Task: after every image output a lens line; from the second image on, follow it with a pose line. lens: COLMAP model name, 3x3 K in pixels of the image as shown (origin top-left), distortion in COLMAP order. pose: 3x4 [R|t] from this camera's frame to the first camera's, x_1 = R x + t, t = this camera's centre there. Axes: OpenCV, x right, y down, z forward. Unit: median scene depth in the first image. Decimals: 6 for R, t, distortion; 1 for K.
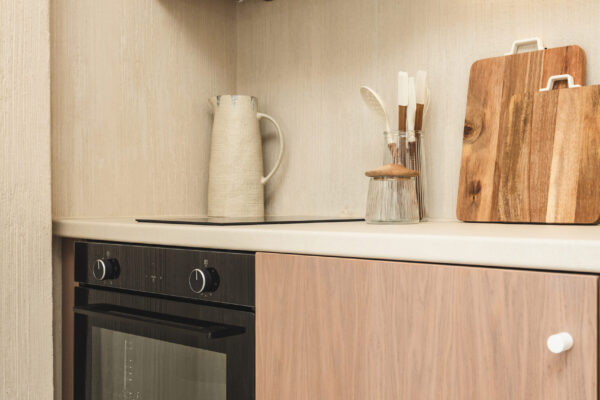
lens RADIAL K [[763.8, 0, 331.9], [0, 763.8, 198.7], [0, 0, 1]] dist [0.002513, 0.003236]
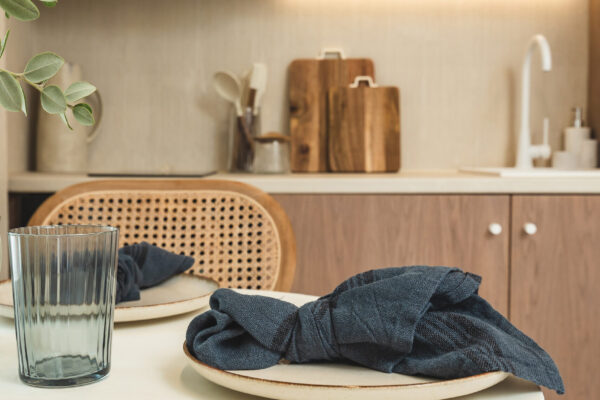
lens RADIAL K [[801.8, 0, 299.2], [0, 801.8, 176.8], [0, 0, 1]] dist [0.001863, 0.004396]
pose [[0.739283, -0.015157, 0.673224, -0.867774], [-0.002860, 0.999667, 0.025647, -0.000876], [-0.673388, -0.020886, 0.738994, -0.121511]]
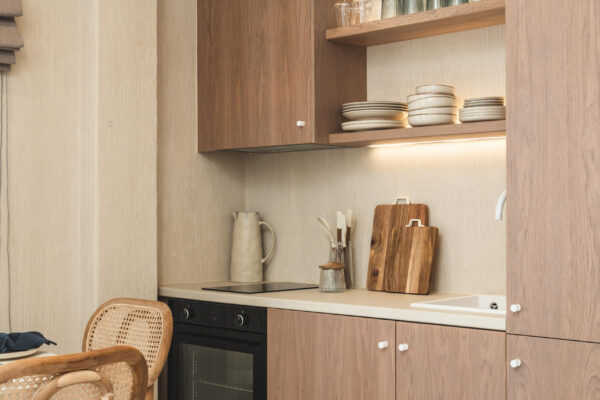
lens RADIAL K [[874.2, 0, 290.7], [0, 874.2, 200.1], [0, 0, 1]] dist [-0.007097, 0.045859]
pose [[0.999858, 0.003913, -0.016384, 0.007071], [-0.004263, 0.999762, -0.021408, -0.154886], [0.016297, 0.021474, 0.999637, -1.266649]]
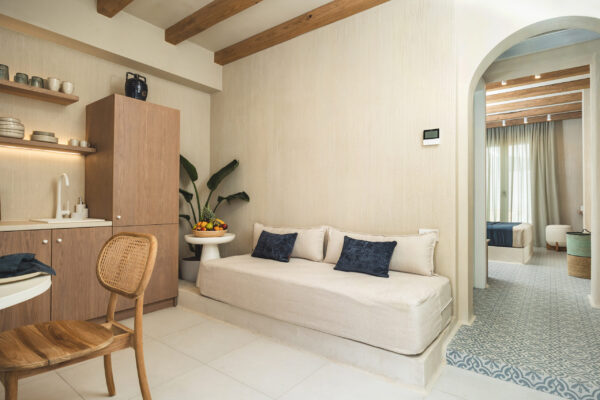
lens RADIAL K [[318.7, 0, 300.0], [0, 318.7, 200.0], [0, 0, 1]] dist [-0.003792, -0.001060]
pose [[-0.068500, 0.011884, 0.997580, -1.330357], [-0.000770, 0.999928, -0.011965, -0.060807], [-0.997651, -0.001588, -0.068486, -0.464585]]
